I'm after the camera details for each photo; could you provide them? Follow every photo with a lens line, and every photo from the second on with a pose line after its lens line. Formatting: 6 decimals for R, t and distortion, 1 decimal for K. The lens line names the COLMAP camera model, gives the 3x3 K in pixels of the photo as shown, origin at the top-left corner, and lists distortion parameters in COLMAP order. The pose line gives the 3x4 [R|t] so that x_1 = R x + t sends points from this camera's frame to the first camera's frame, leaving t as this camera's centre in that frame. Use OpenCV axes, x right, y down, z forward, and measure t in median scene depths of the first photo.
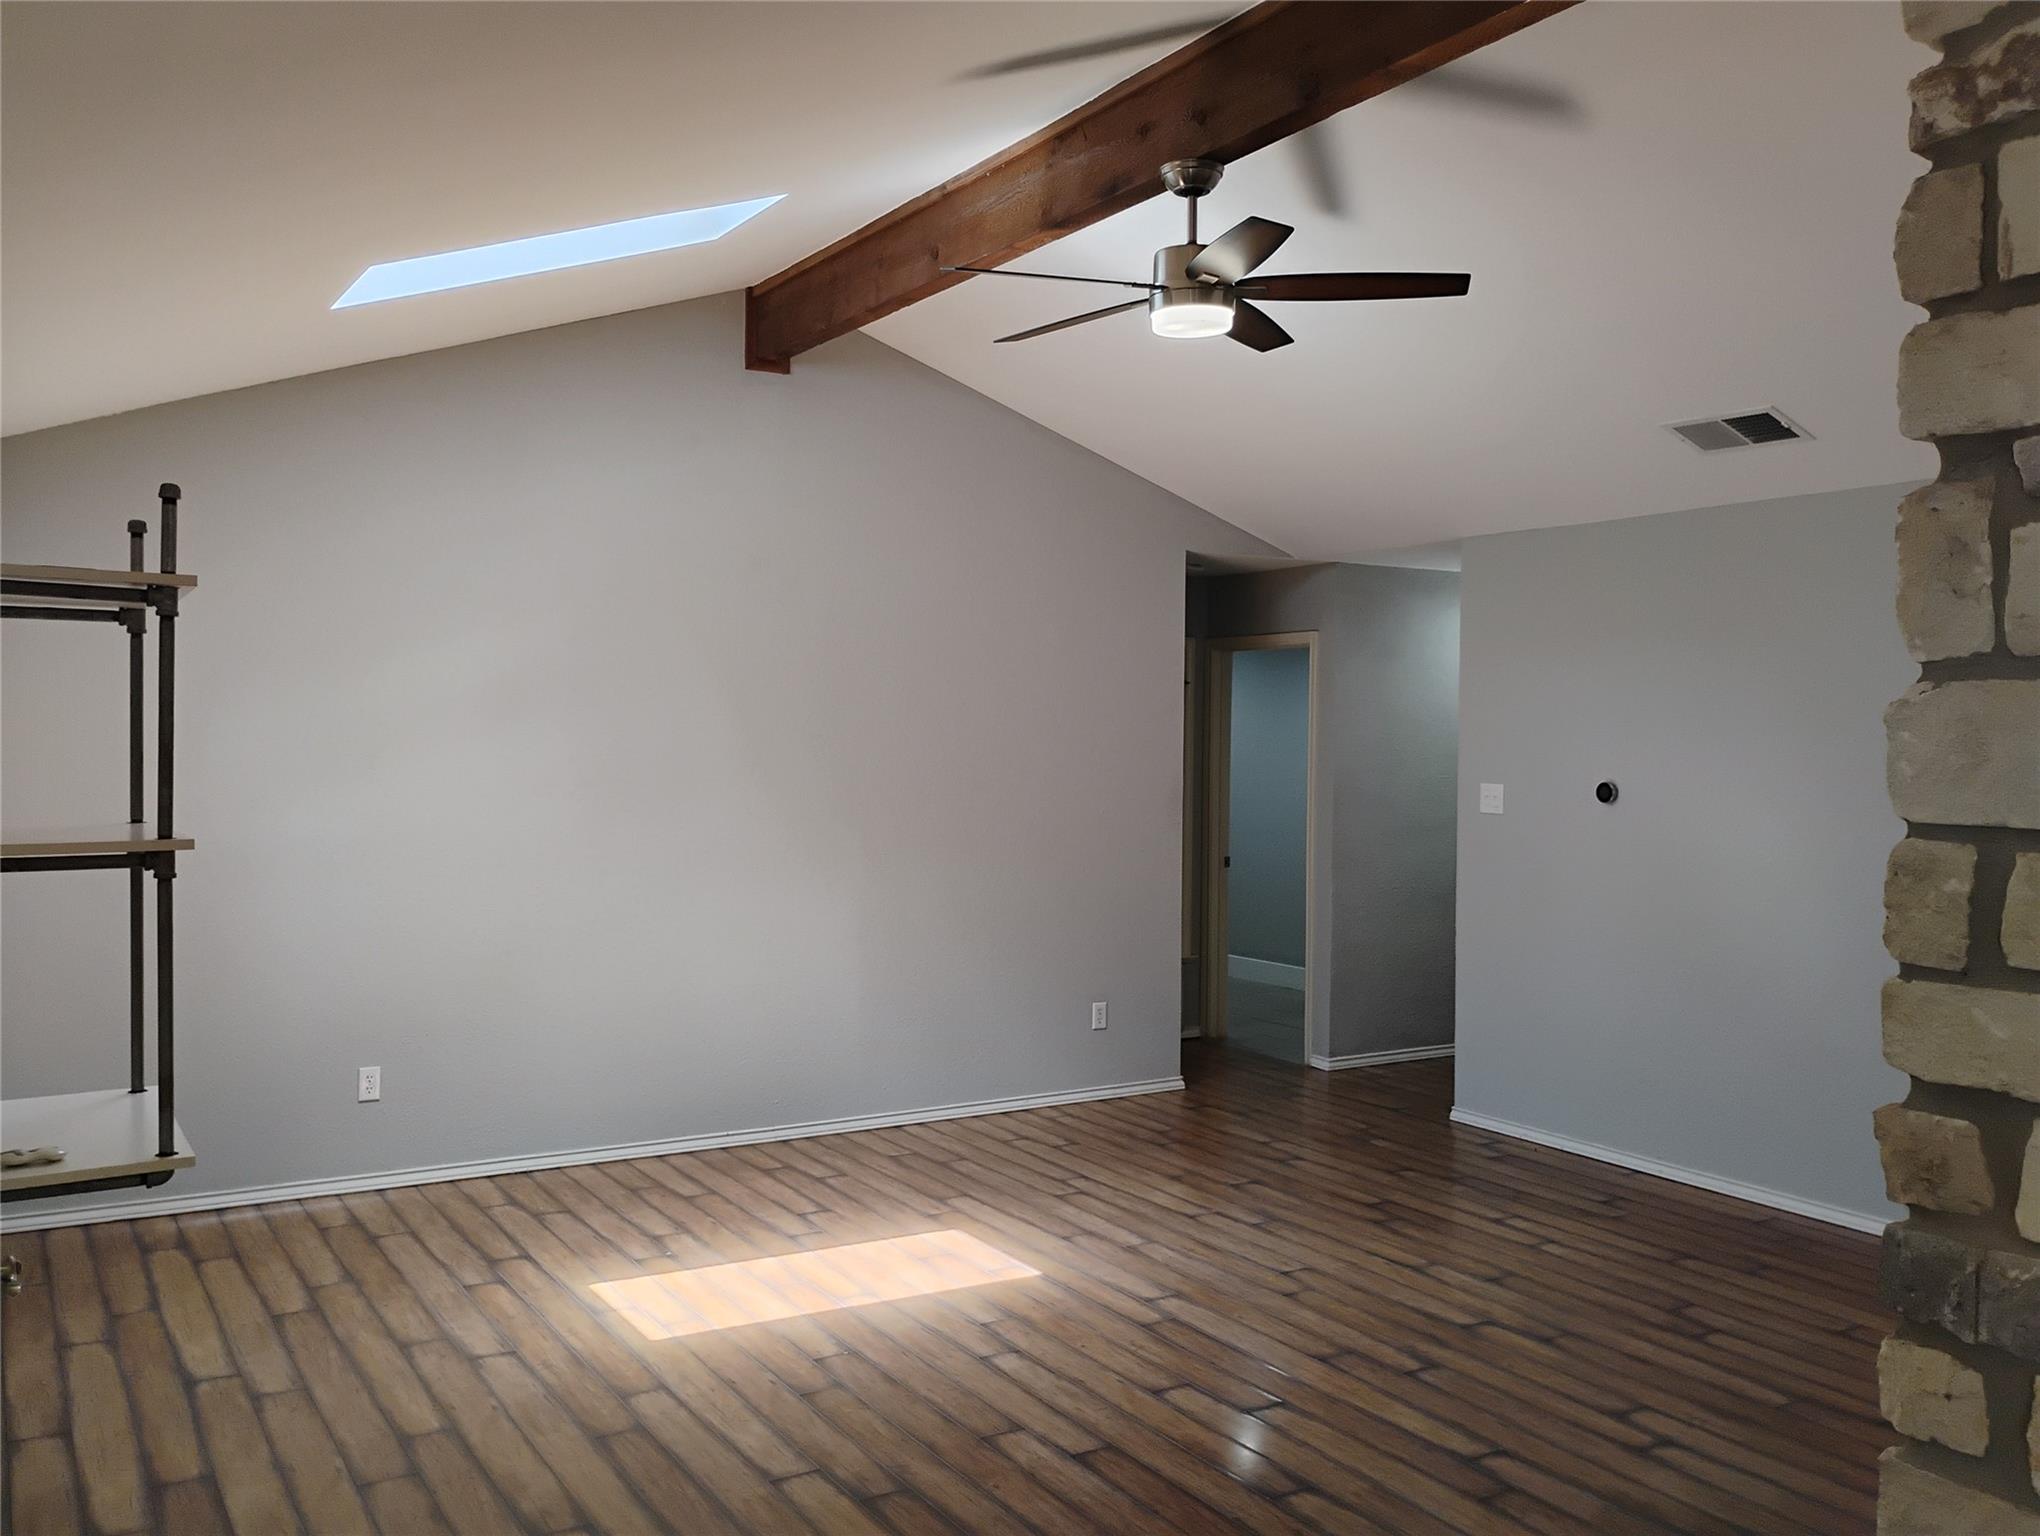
lens RADIAL K [[1696.9, 0, 1011.5], [0, 1696.9, 780.0], [0, 0, 1]] dist [0.058768, -0.077465]
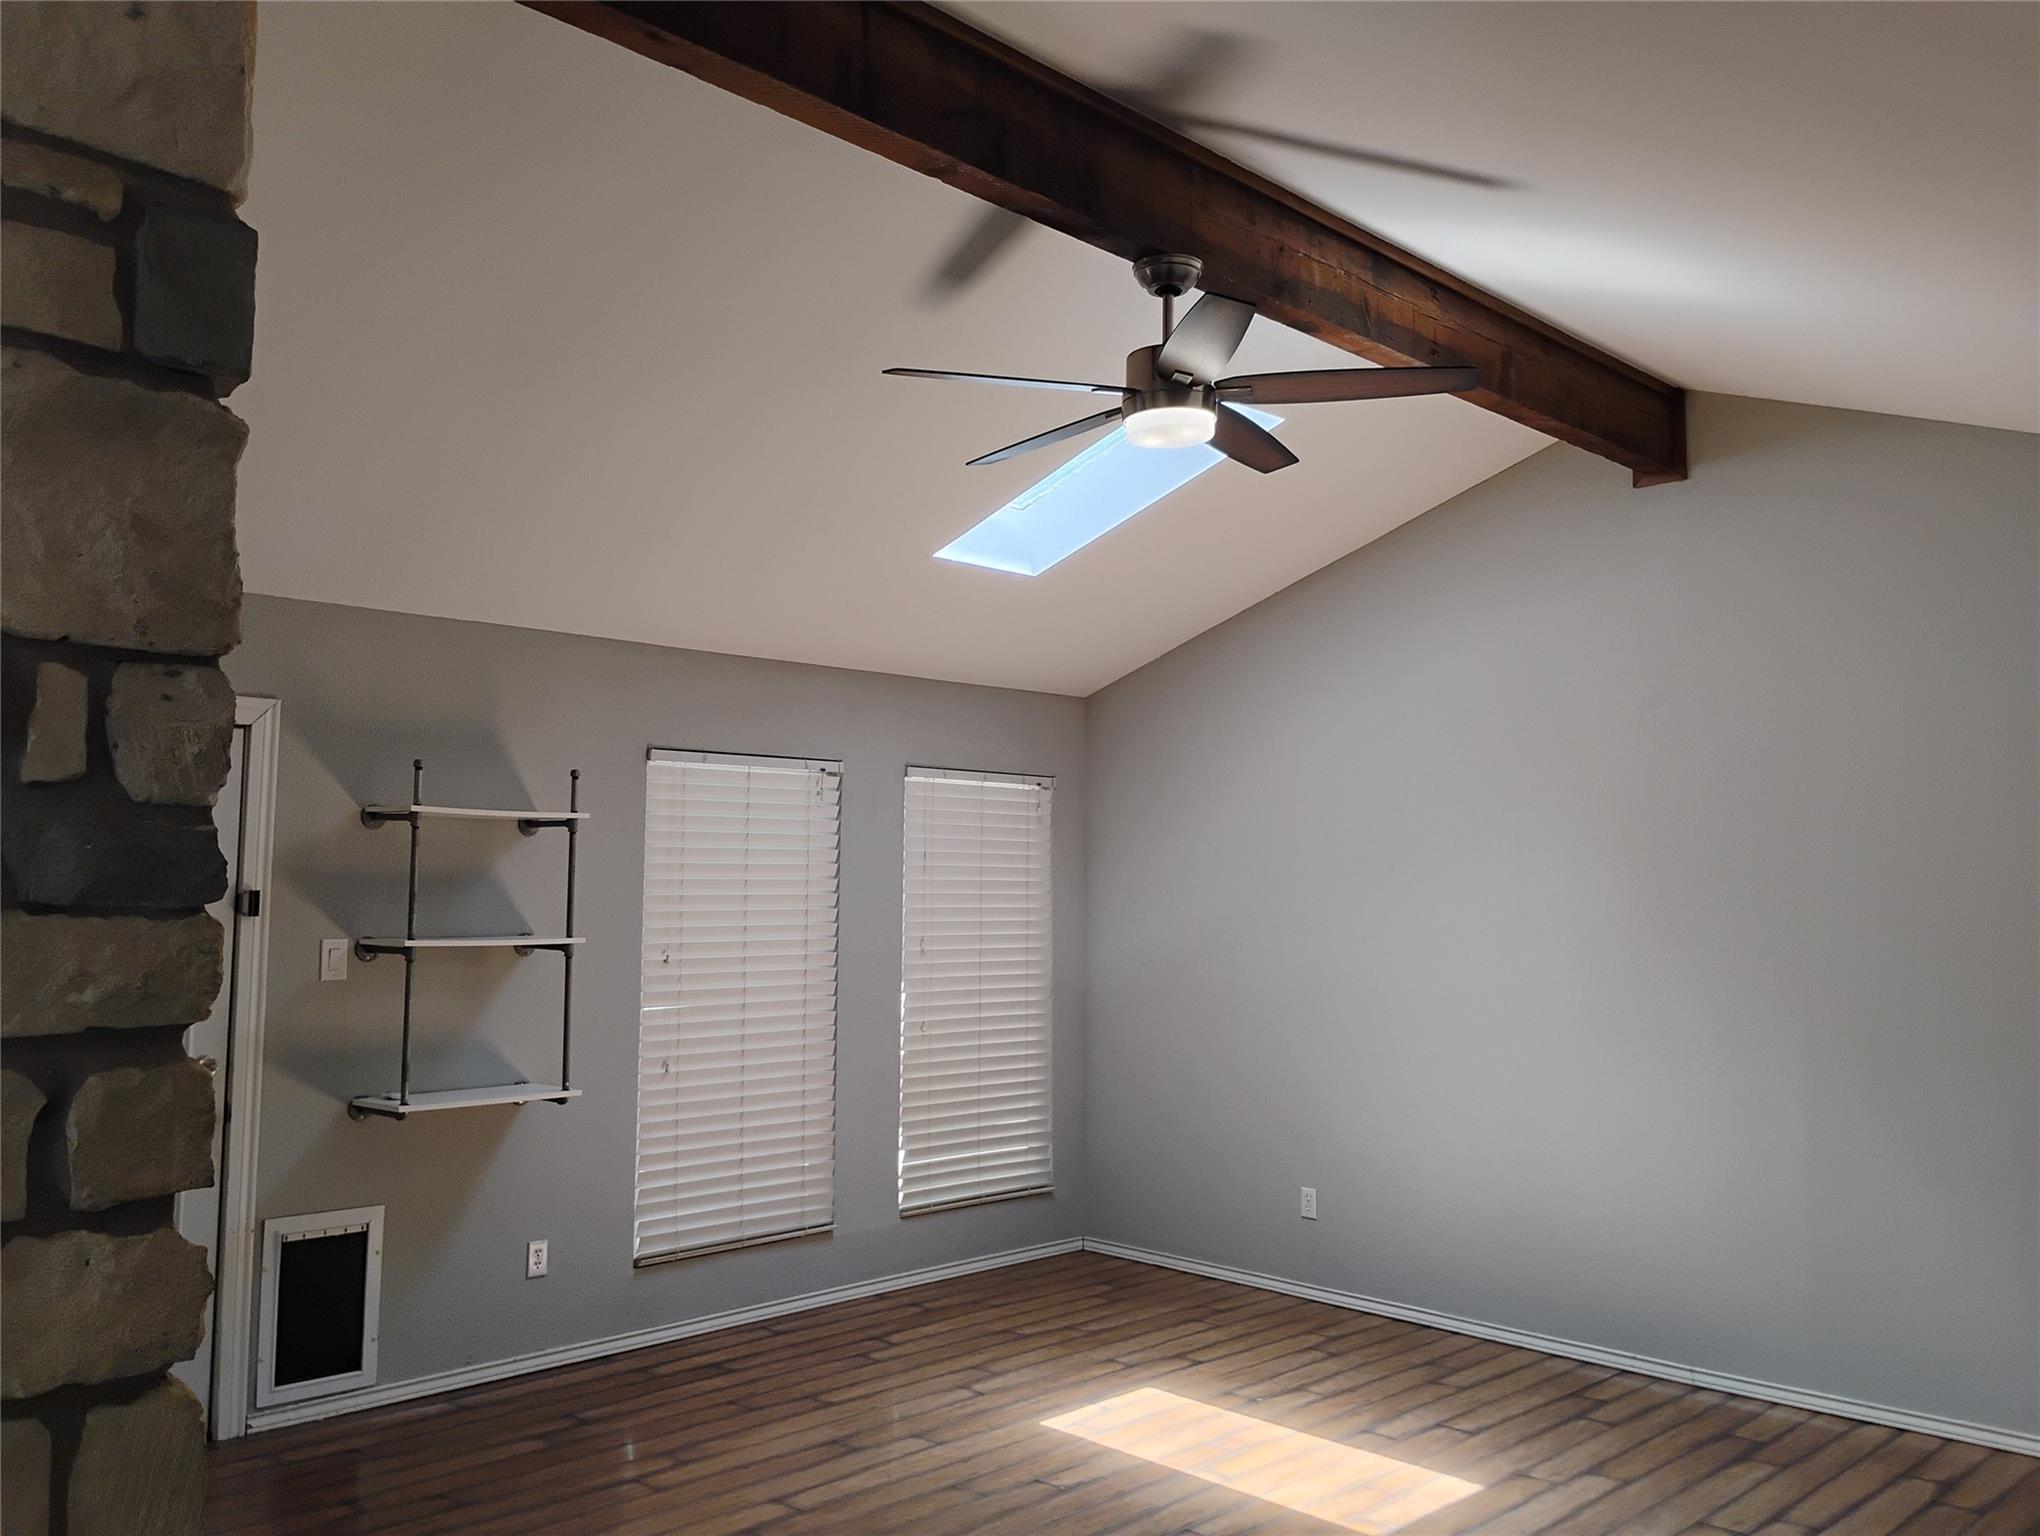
lens RADIAL K [[1696.9, 0, 1016.3], [0, 1696.9, 784.3], [0, 0, 1]] dist [0.058768, -0.077465]
pose [[0.247371, -0.067569, -0.966562, 0.876444], [-0.030460, 0.996530, -0.077460, -0.007550], [0.968442, 0.048603, 0.244455, 0.661646]]
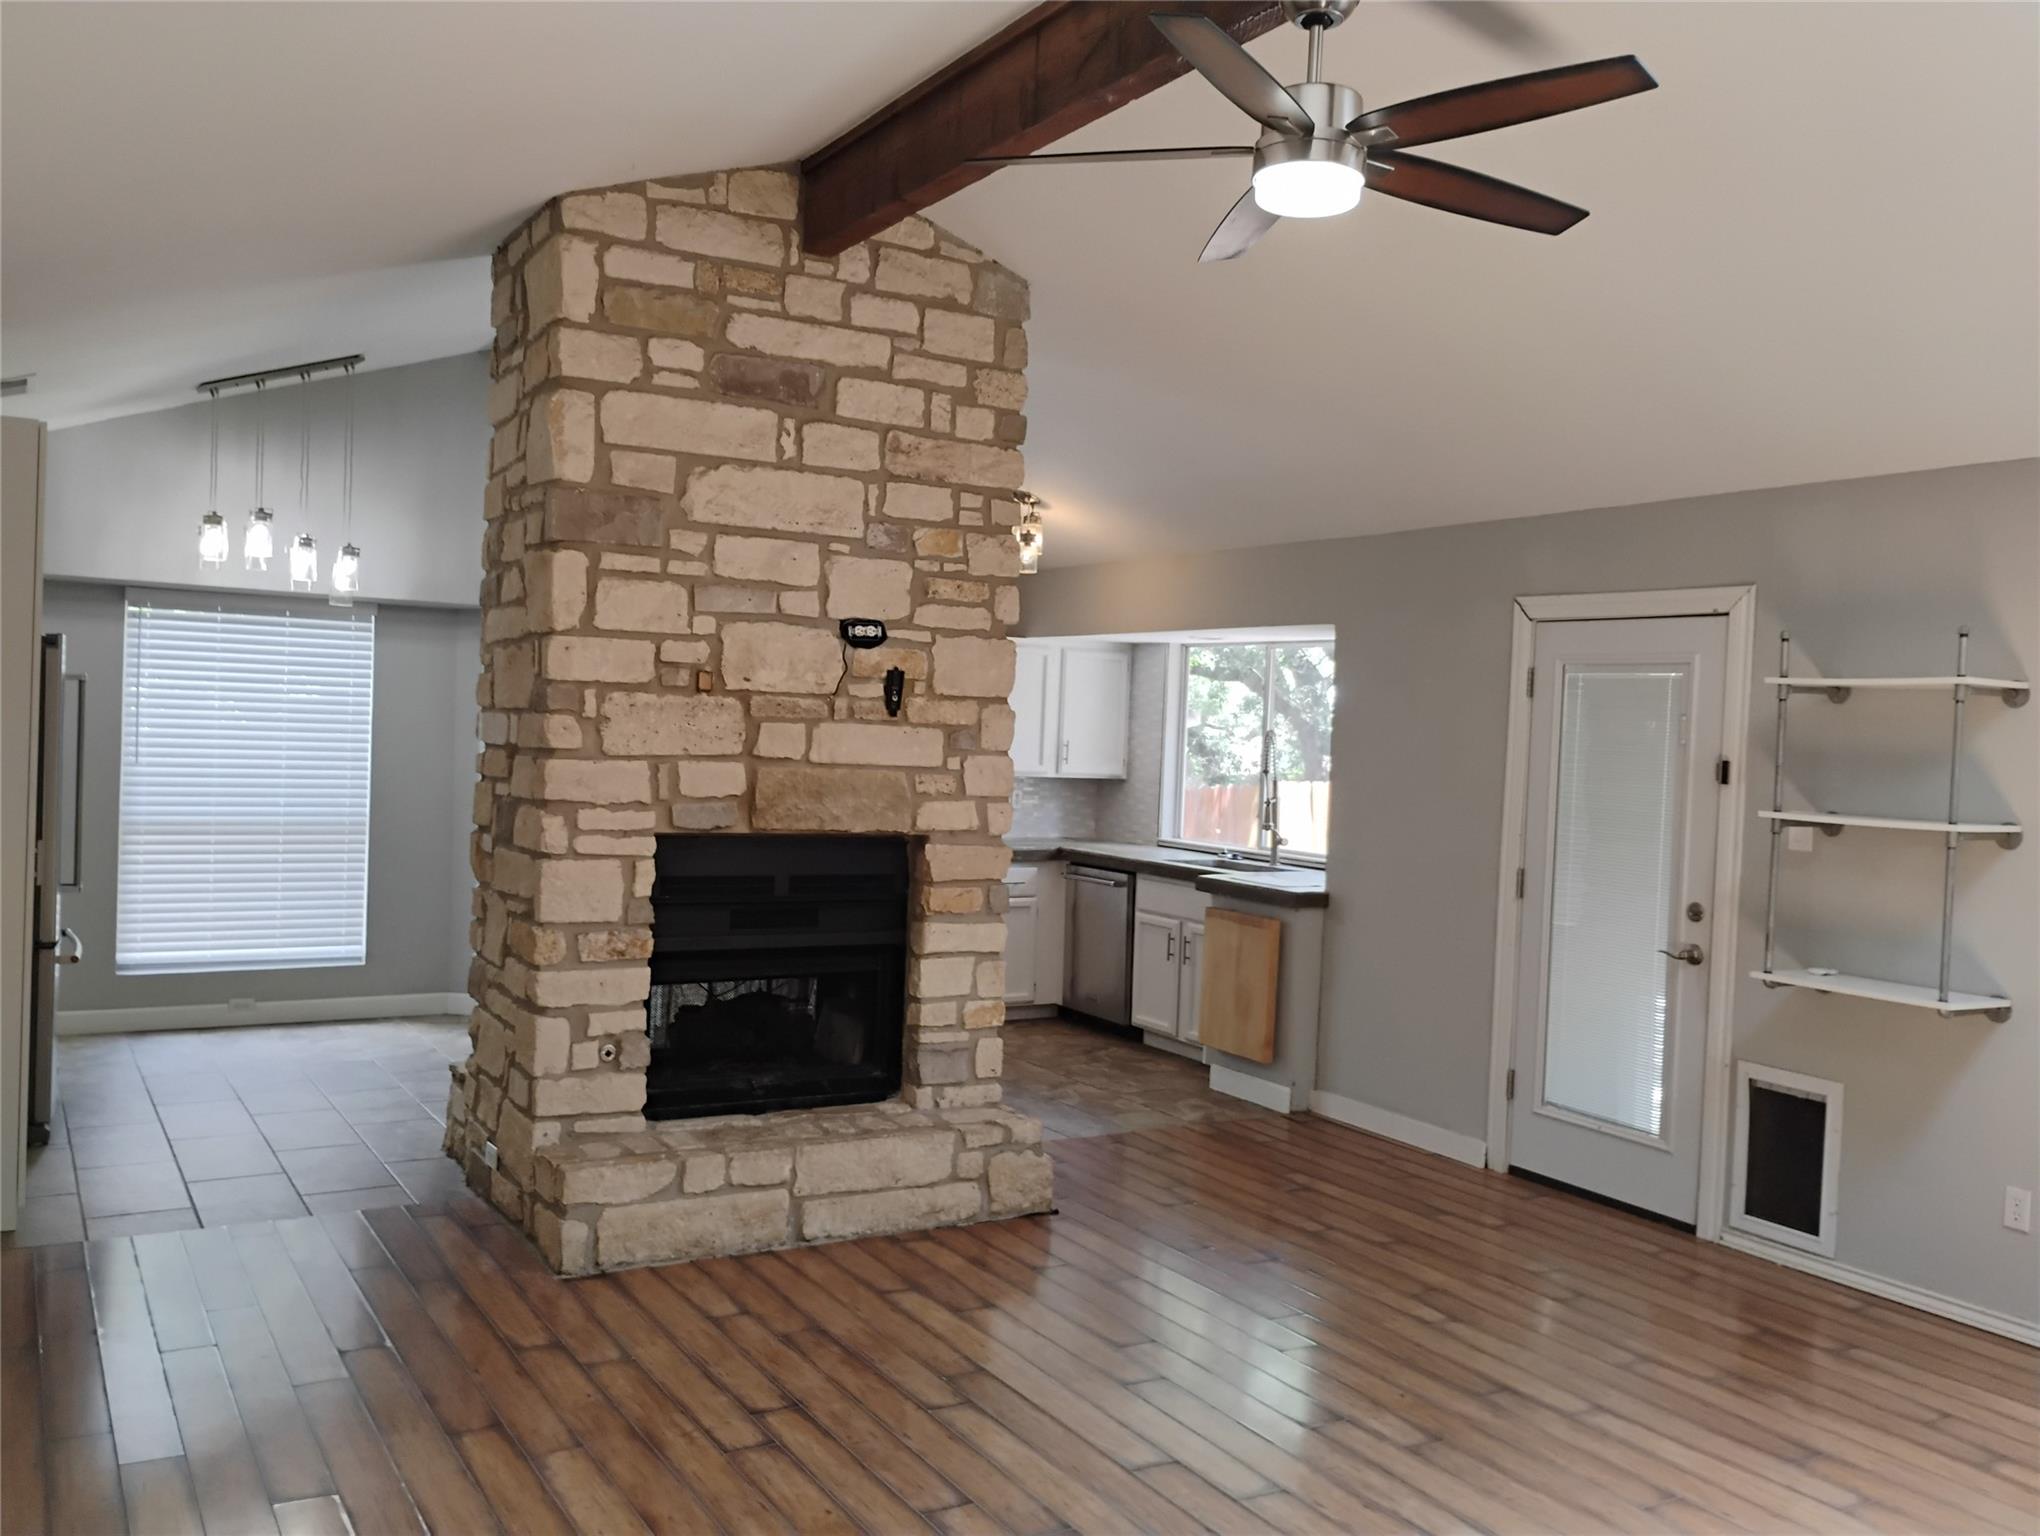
lens RADIAL K [[1696.9, 0, 1010.4], [0, 1696.9, 773.1], [0, 0, 1]] dist [0.058768, -0.077465]
pose [[-0.998568, -0.052359, 0.011002, 0.204691], [-0.051732, 0.997352, 0.051118, -0.036813], [-0.013649, 0.050475, -0.998632, 1.660342]]
